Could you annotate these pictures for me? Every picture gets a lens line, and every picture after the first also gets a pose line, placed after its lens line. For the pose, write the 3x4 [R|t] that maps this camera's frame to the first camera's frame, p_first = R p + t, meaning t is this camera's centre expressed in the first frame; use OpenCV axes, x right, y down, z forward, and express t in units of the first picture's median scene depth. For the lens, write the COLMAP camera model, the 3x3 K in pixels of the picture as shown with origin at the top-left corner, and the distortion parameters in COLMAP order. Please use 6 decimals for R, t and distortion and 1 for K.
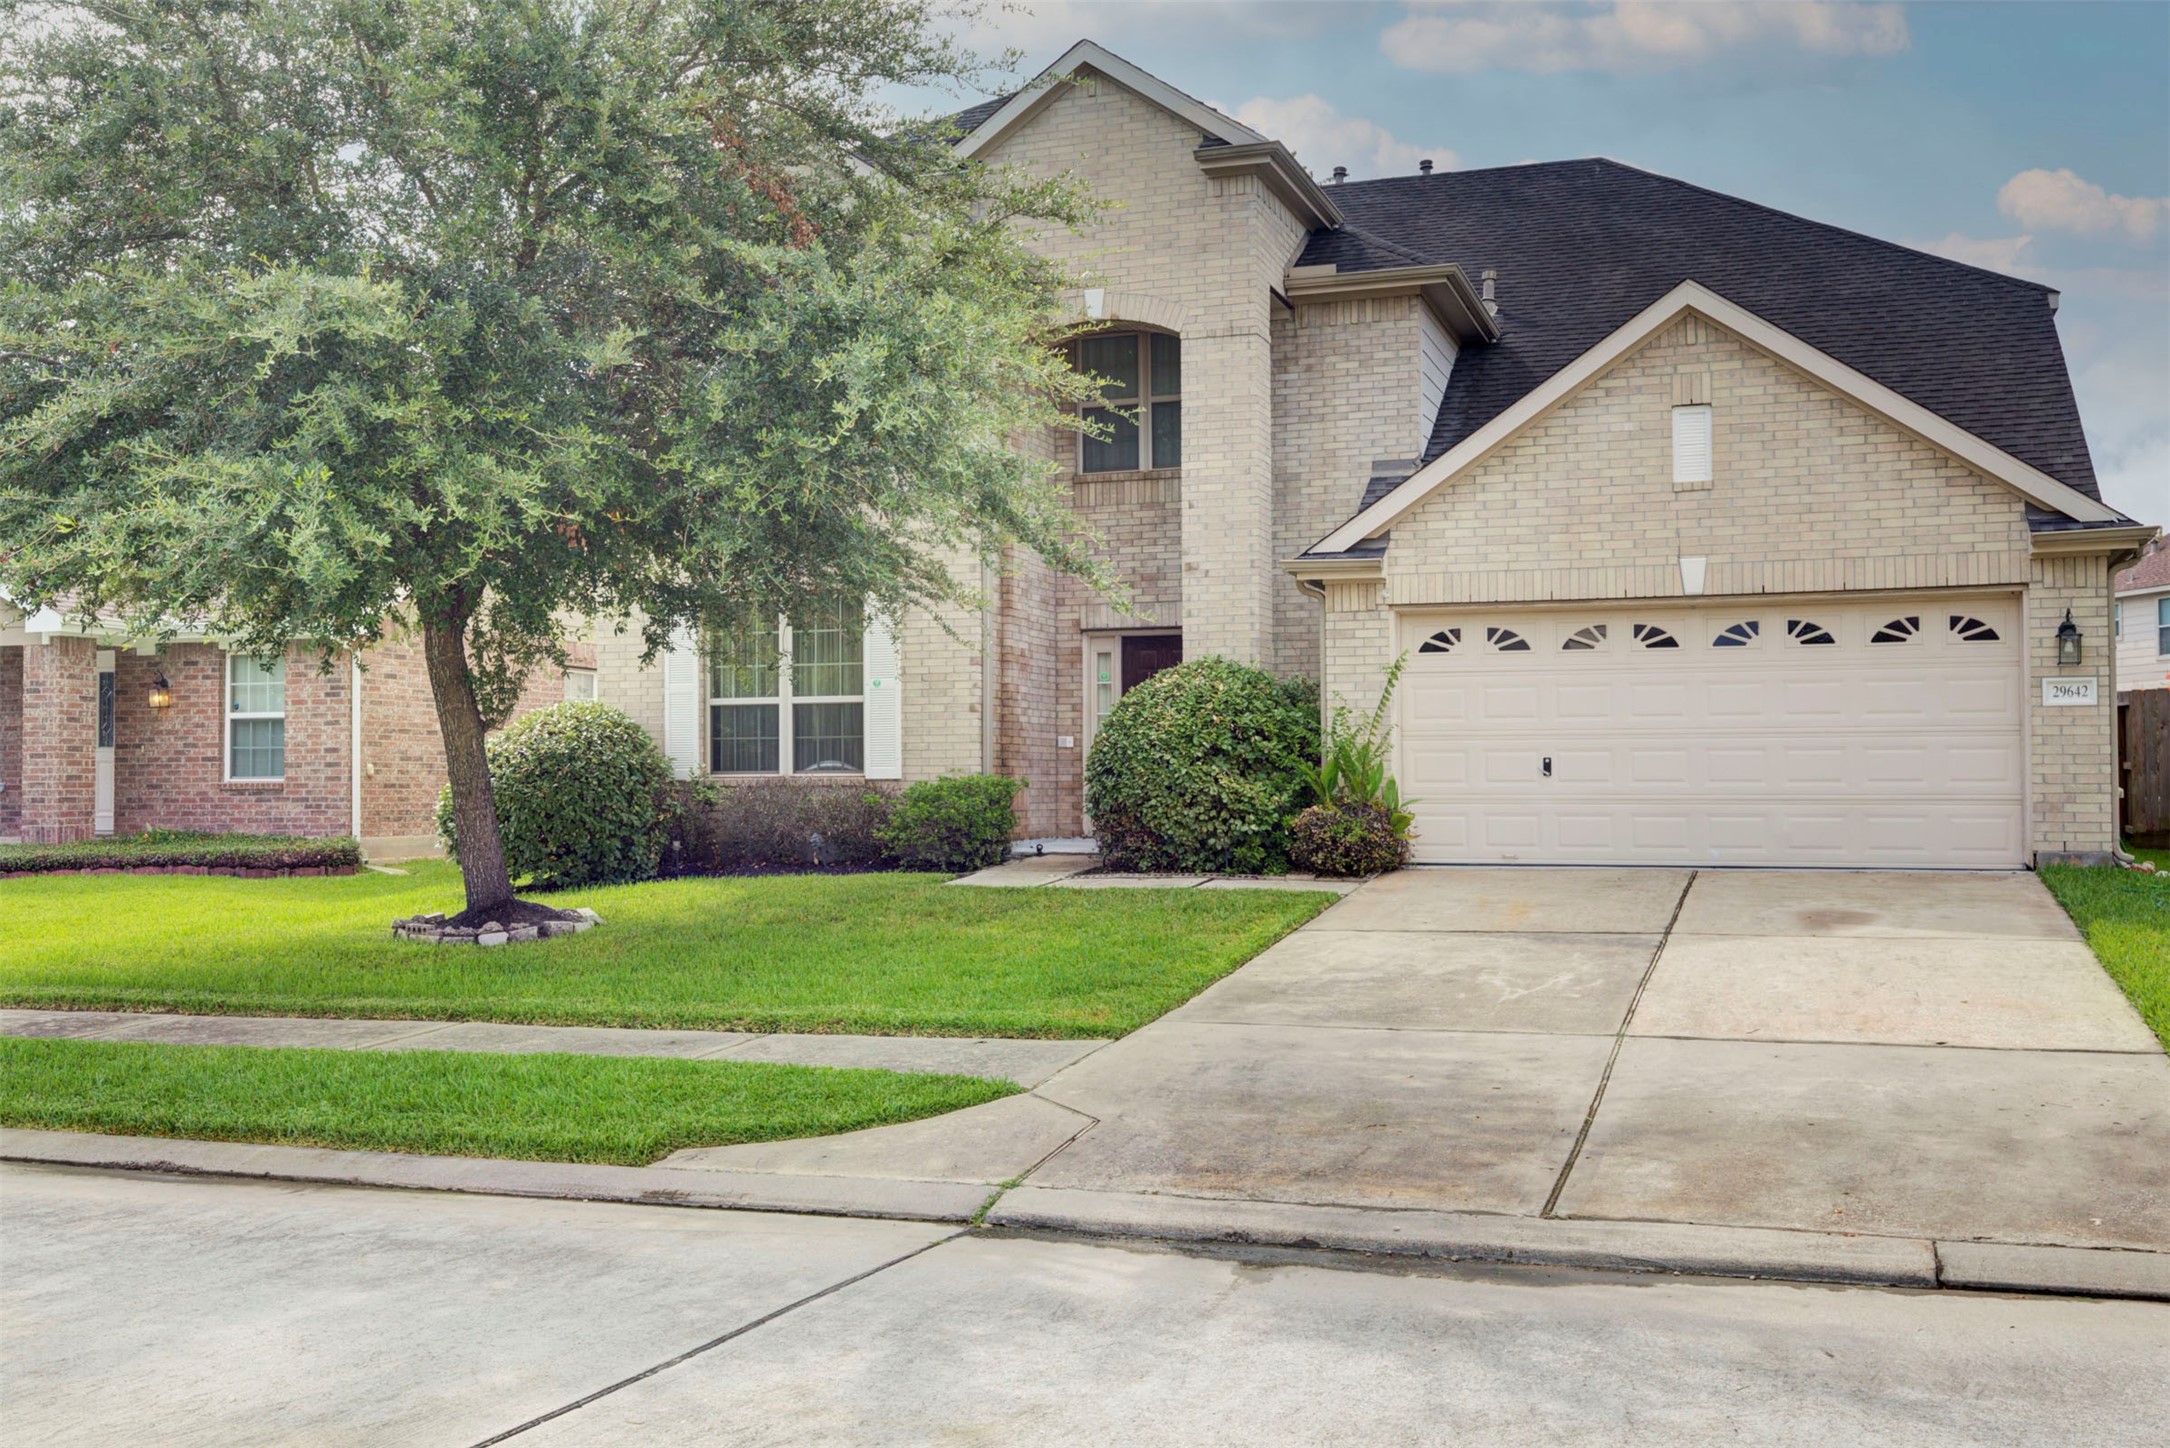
lens RADIAL K [[2171.6, 0, 1087.0], [0, 2171.6, 758.6], [0, 0, 1]] dist [-0.002276, 0.003175]
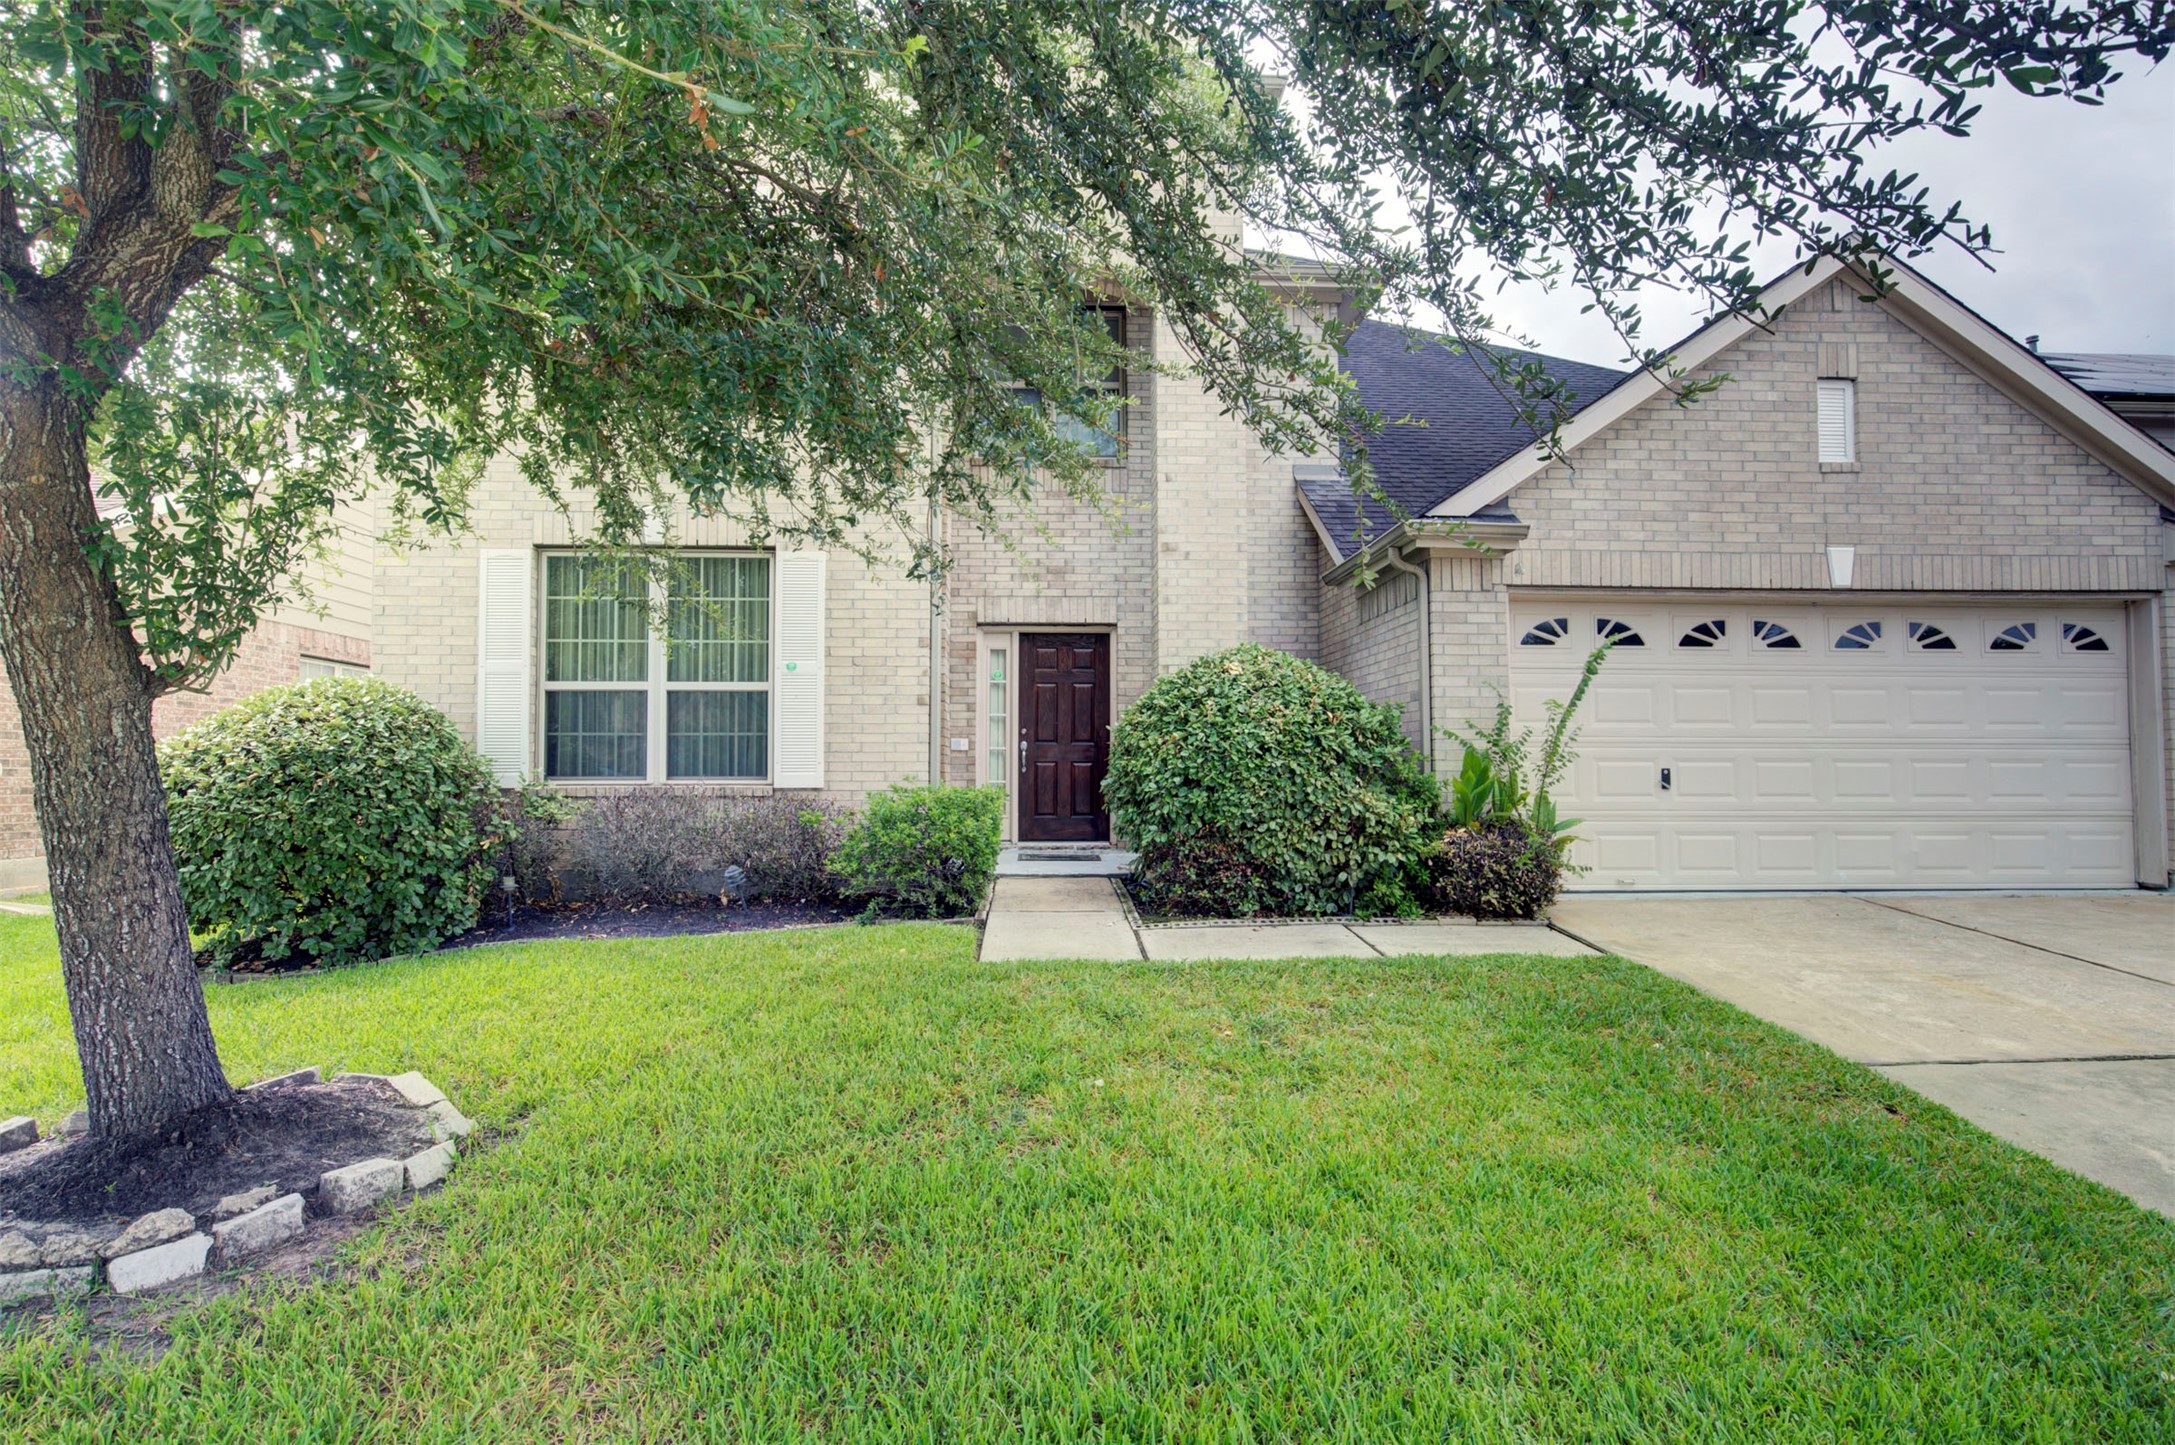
lens RADIAL K [[1145.1, 0, 1104.0], [0, 1145.1, 734.7], [0, 0, 1]] dist [-0.001668, 0.000043]
pose [[0.922164, 0.016467, 0.386448, -0.174748], [-0.008704, 0.999724, -0.021829, -0.002008], [-0.386700, 0.016766, 0.922053, 0.654054]]
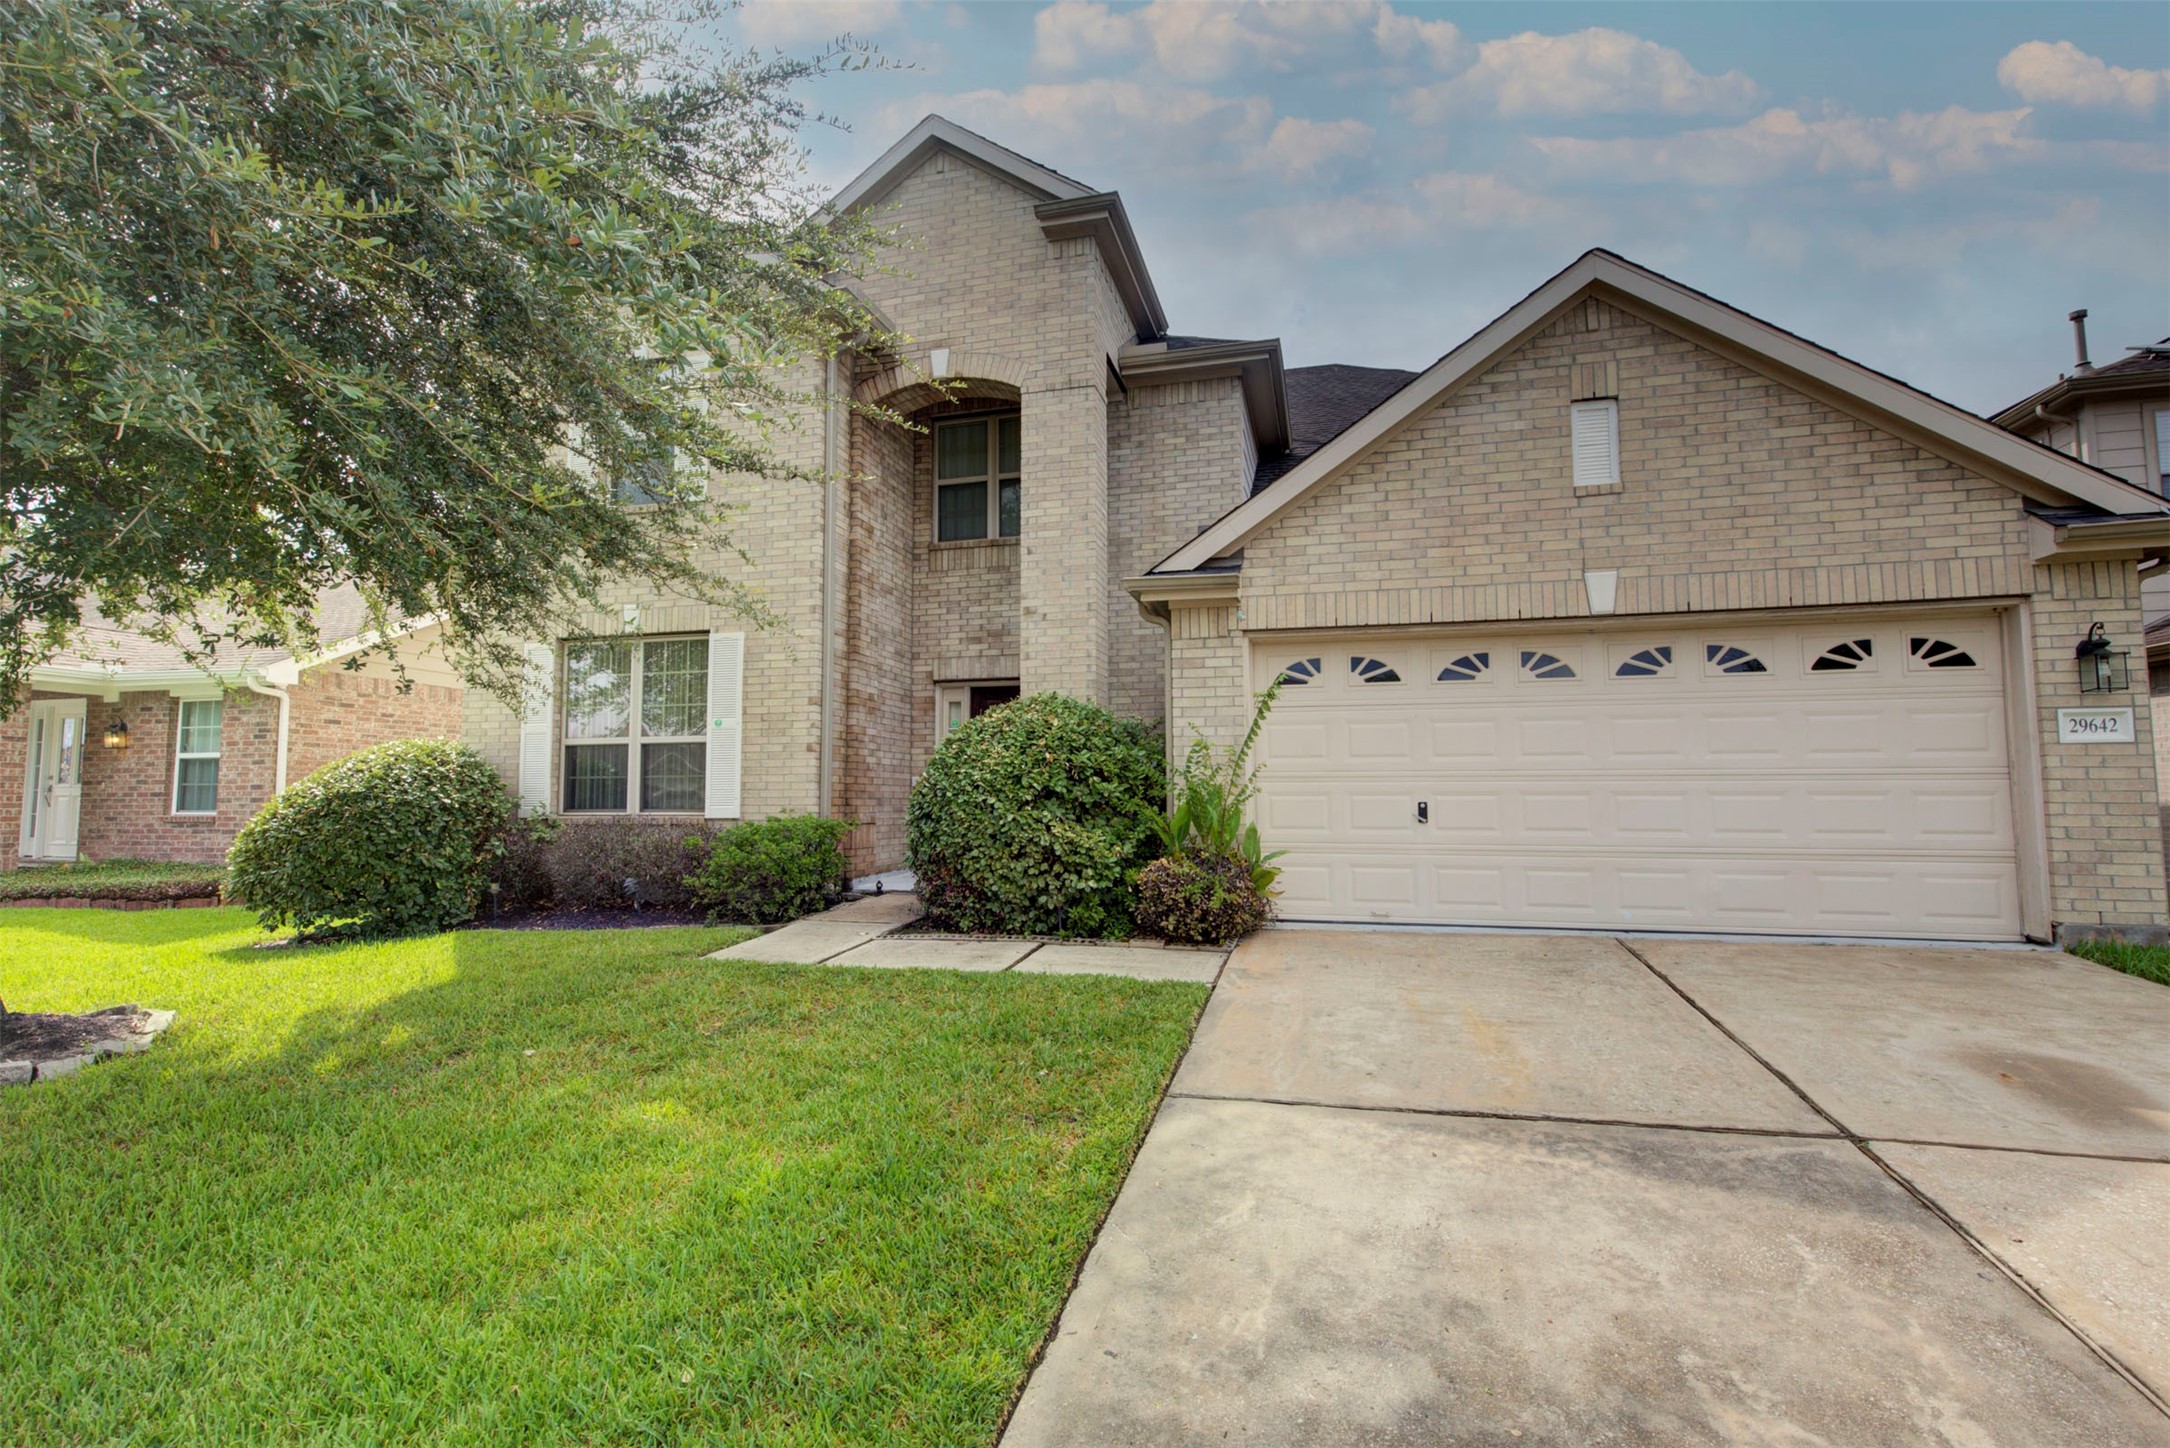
lens RADIAL K [[1016.5, 0, 1086.9], [0, 1016.5, 736.2], [0, 0, 1]] dist [-0.000731, -0.000162]
pose [[0.996801, 0.007760, 0.079550, 0.042023], [-0.003542, 0.998586, -0.053037, -0.004890], [-0.079849, 0.052586, 0.995419, 0.591177]]
